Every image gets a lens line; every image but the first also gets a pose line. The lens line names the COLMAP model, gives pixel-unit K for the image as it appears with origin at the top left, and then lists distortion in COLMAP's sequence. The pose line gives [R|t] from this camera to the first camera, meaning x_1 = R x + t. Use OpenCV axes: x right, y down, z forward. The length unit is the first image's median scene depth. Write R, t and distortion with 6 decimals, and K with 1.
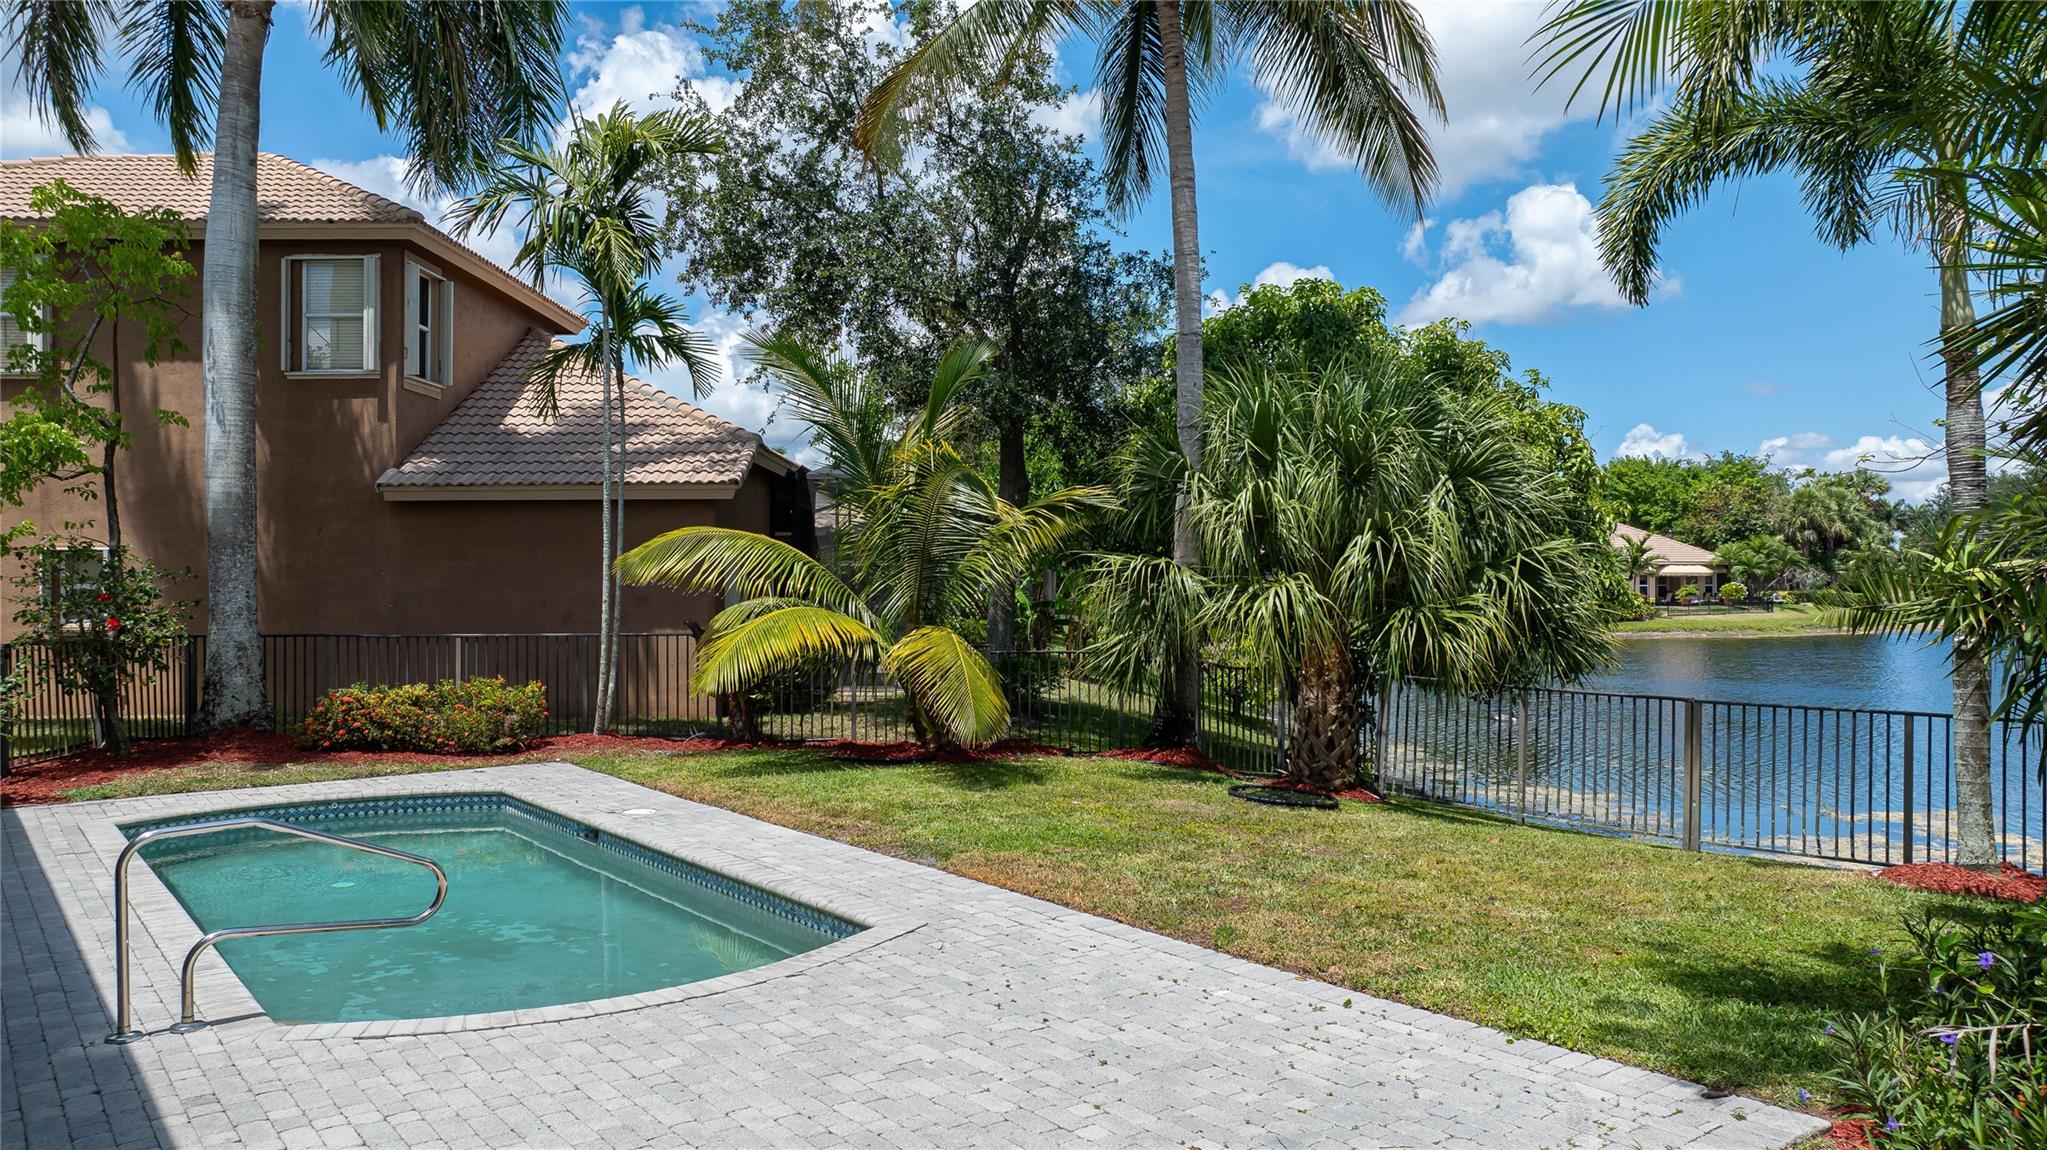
lens RADIAL K [[1575.6, 0, 1018.1], [0, 1575.6, 606.5], [0, 0, 1]] dist [-0.025553, 0.001646]
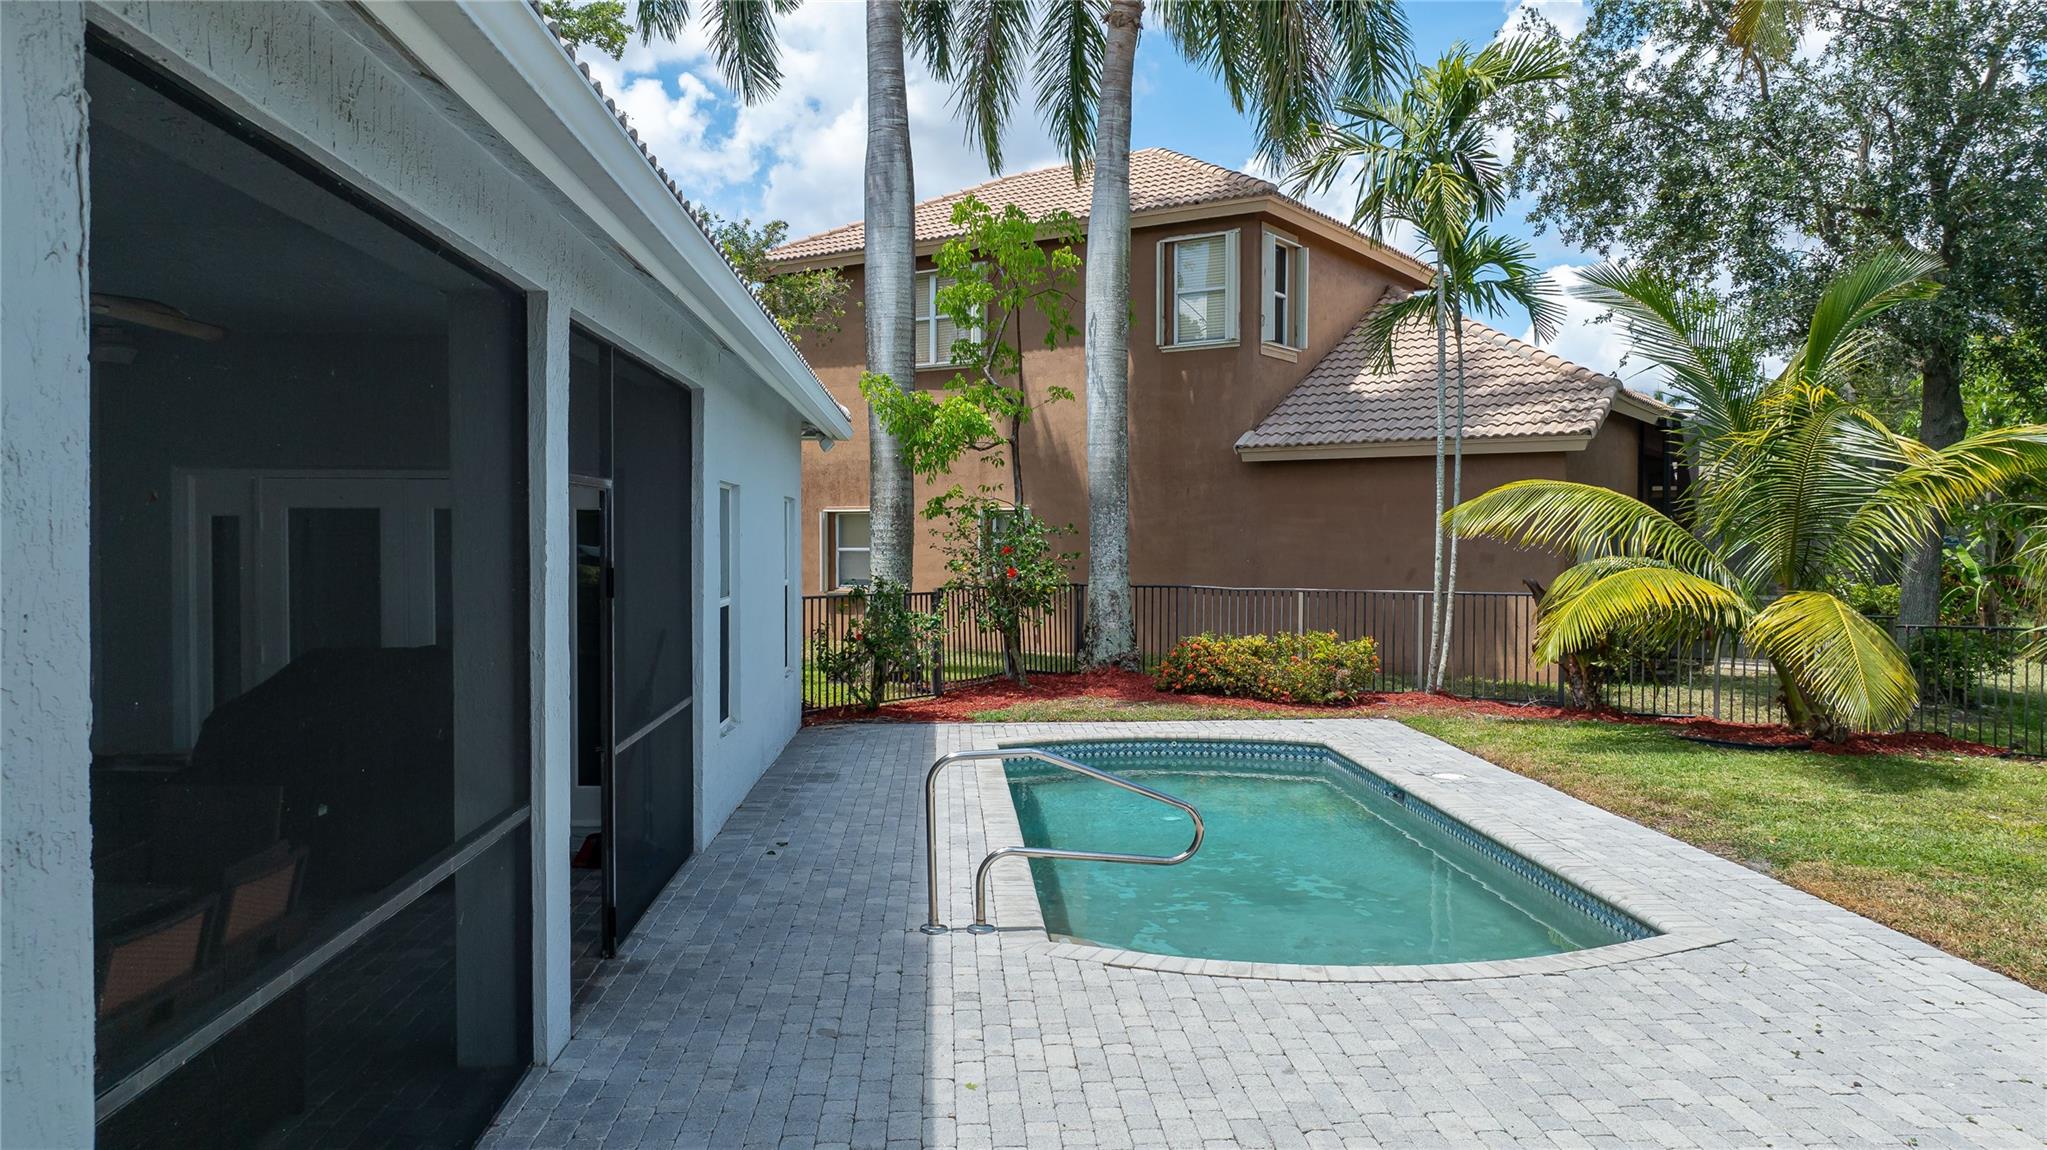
lens RADIAL K [[1496.7, 0, 1023.2], [0, 1496.7, 599.4], [0, 0, 1]] dist [-0.027341, 0.006111]
pose [[0.803520, 0.027262, -0.594653, 0.086296], [-0.014457, 0.999550, 0.026290, 0.001463], [0.595102, -0.012528, 0.803553, 0.103122]]
